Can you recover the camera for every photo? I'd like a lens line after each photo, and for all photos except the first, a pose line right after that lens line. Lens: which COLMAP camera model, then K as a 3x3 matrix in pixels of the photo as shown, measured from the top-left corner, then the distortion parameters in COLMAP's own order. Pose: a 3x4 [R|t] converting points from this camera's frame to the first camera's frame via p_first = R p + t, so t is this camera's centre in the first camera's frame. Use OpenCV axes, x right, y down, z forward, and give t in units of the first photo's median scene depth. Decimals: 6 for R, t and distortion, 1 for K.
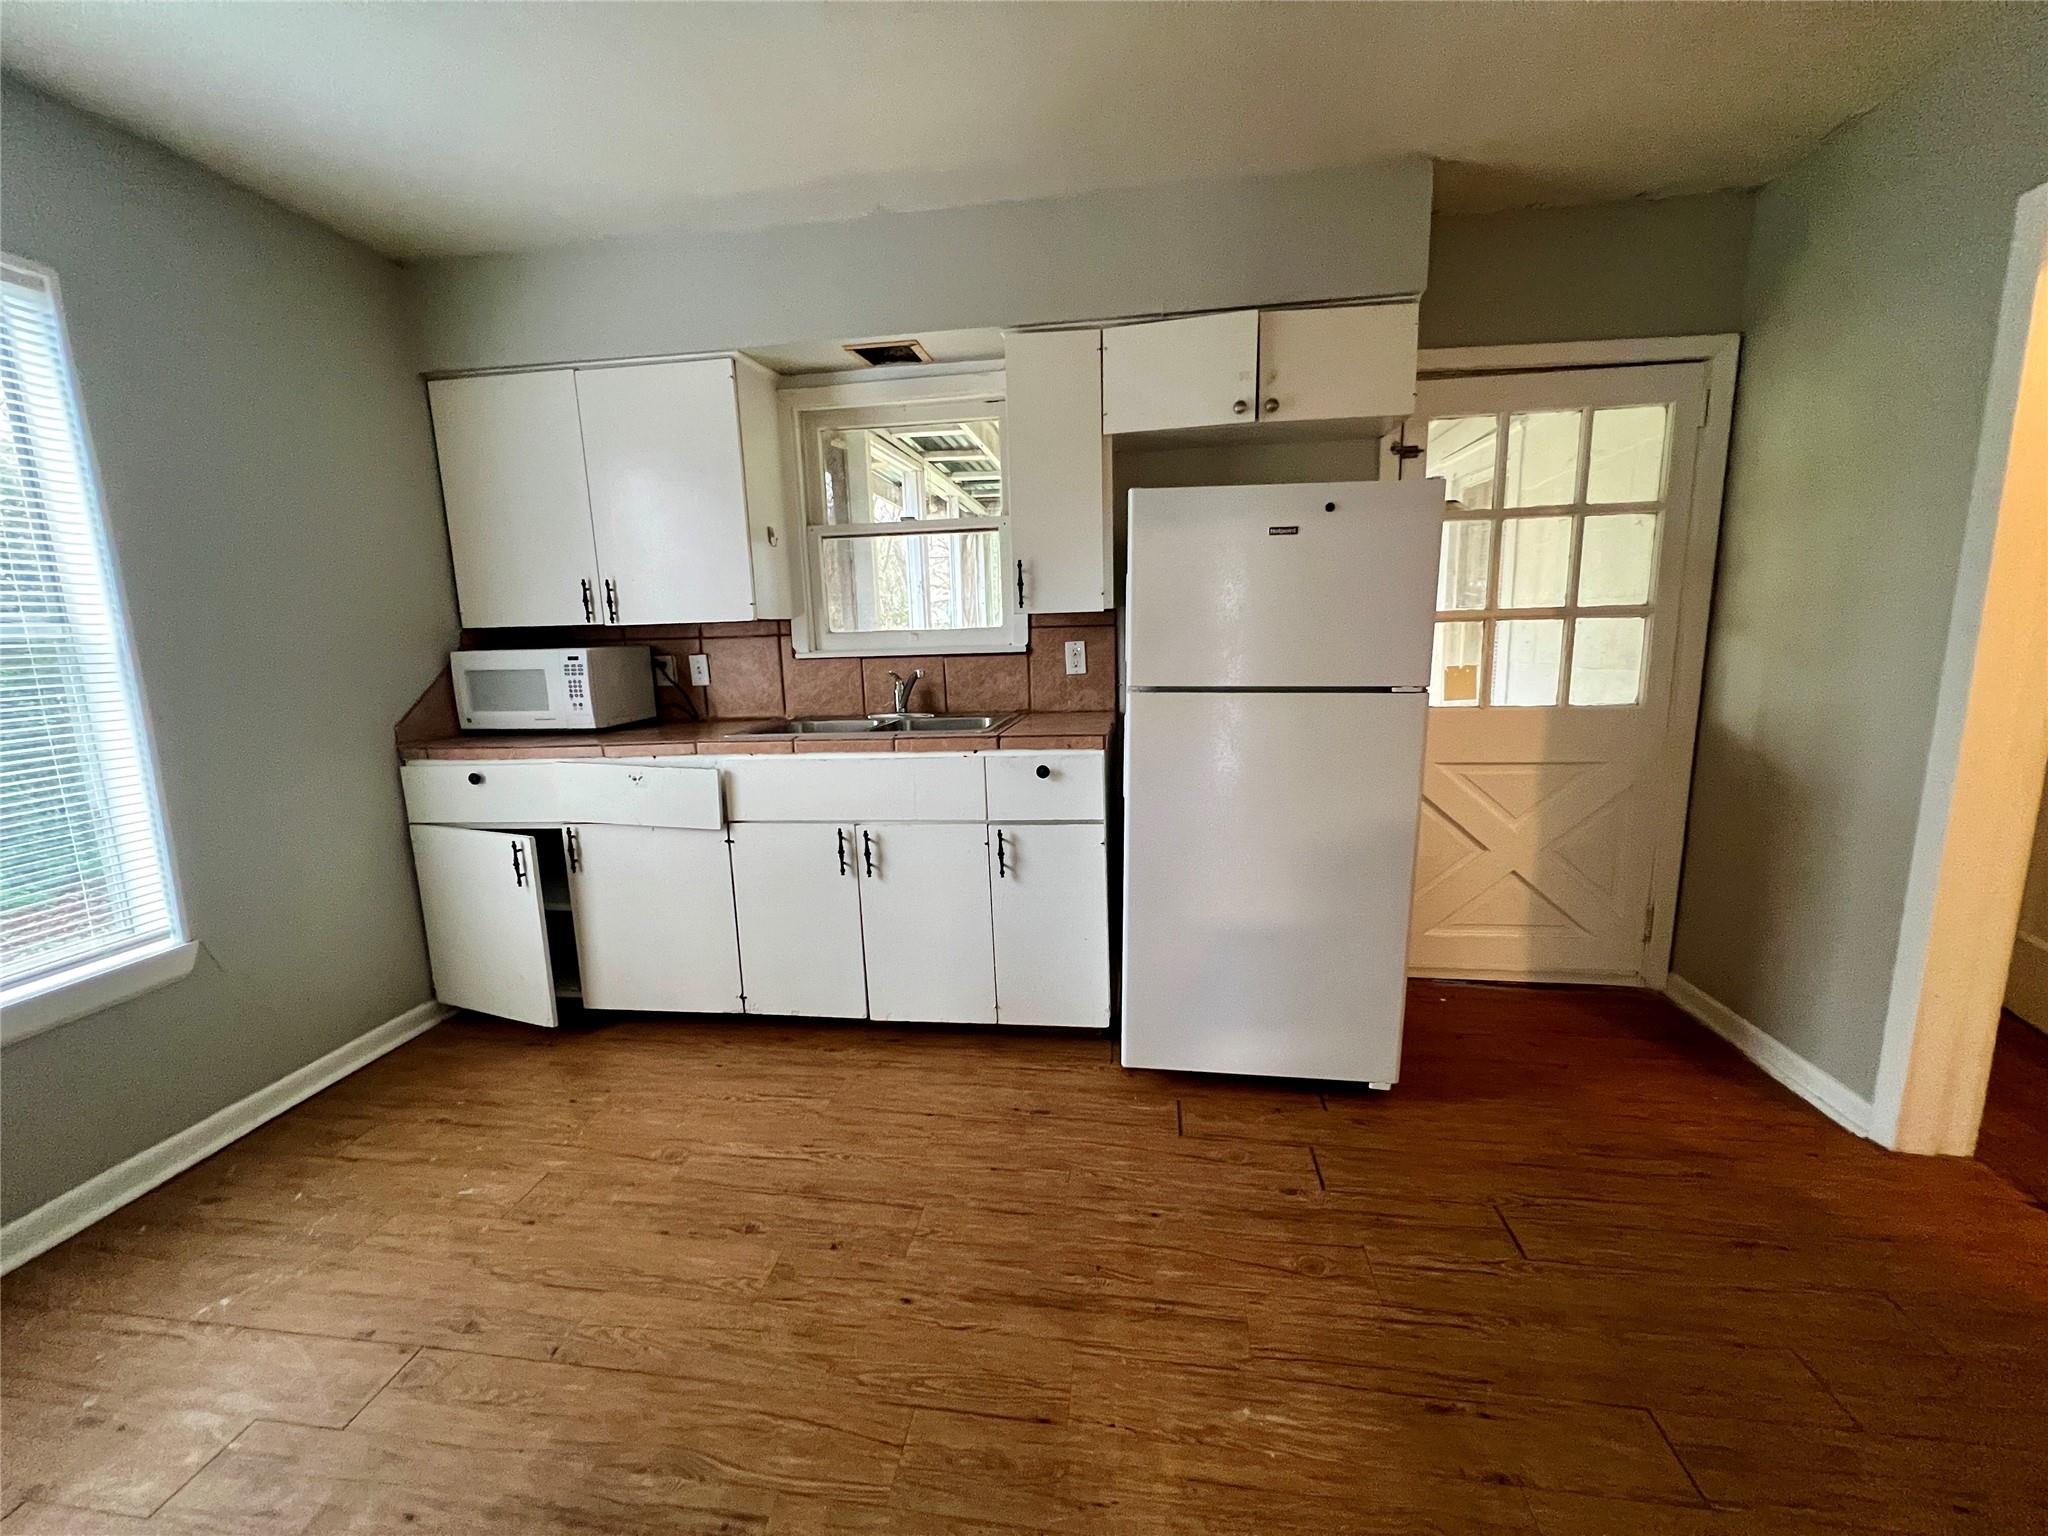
lens RADIAL K [[815.0, 0, 1019.5], [0, 815.0, 773.9], [0, 0, 1]] dist [-0.000703, 0.000174]
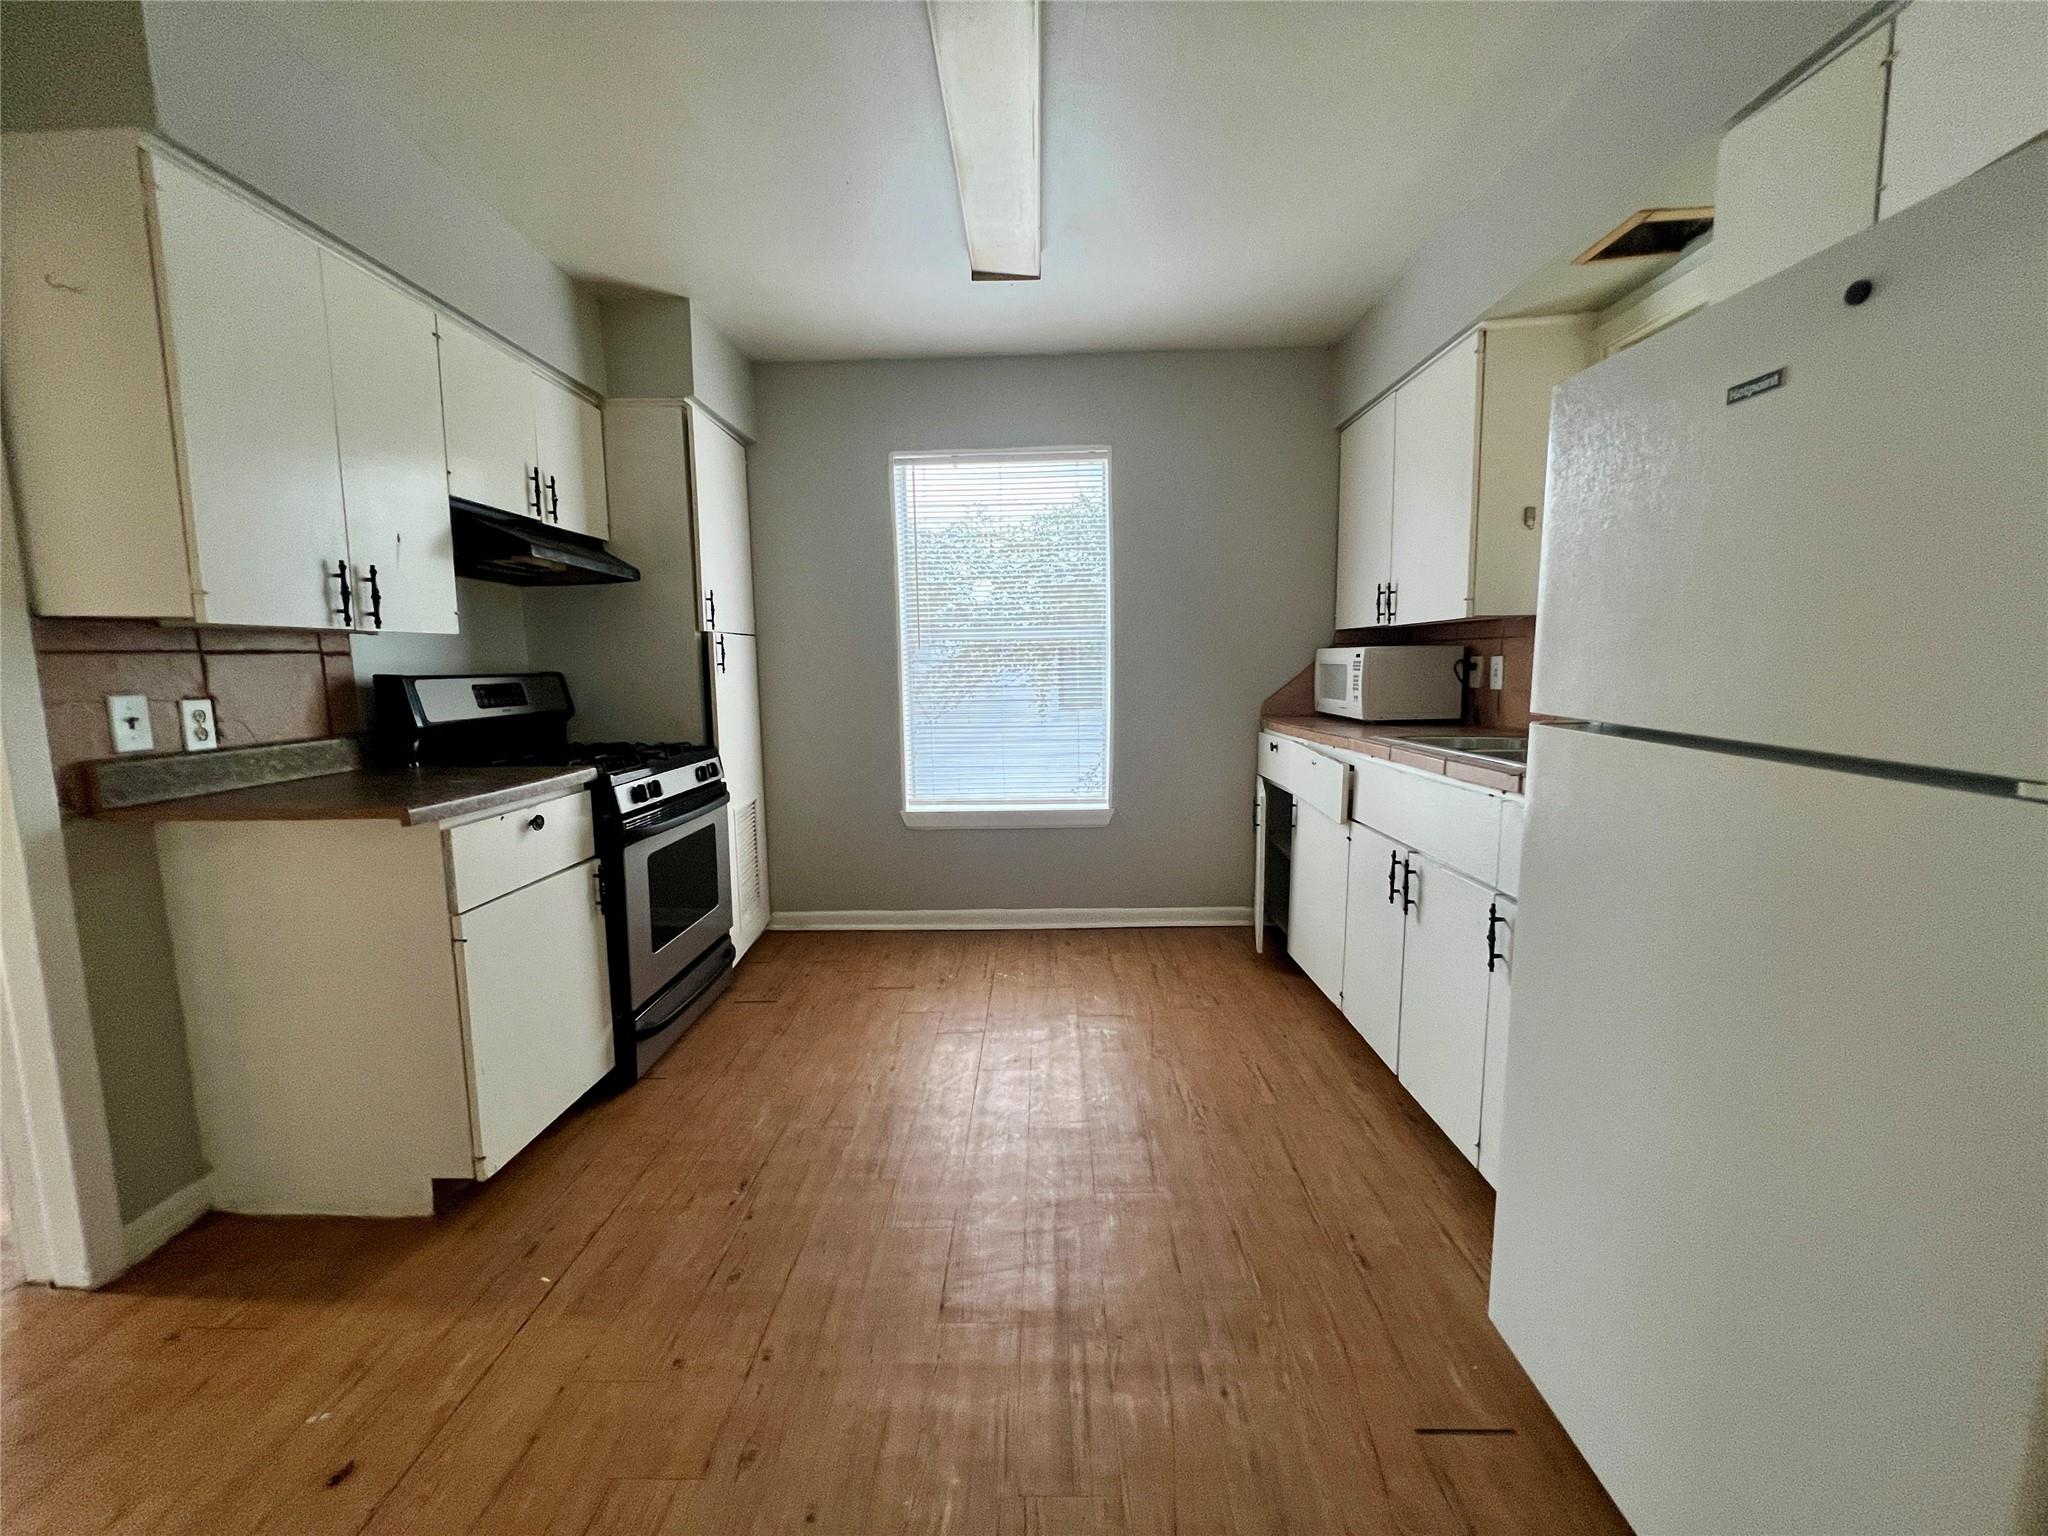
lens RADIAL K [[816.5, 0, 1024.0], [0, 816.5, 768.0], [0, 0, 1]] dist [-0.001385, 0.000217]
pose [[0.123641, 0.153415, -0.980396, 0.566240], [-0.165498, 0.977328, 0.132063, -0.068085], [0.978429, 0.145925, 0.146227, 0.441602]]
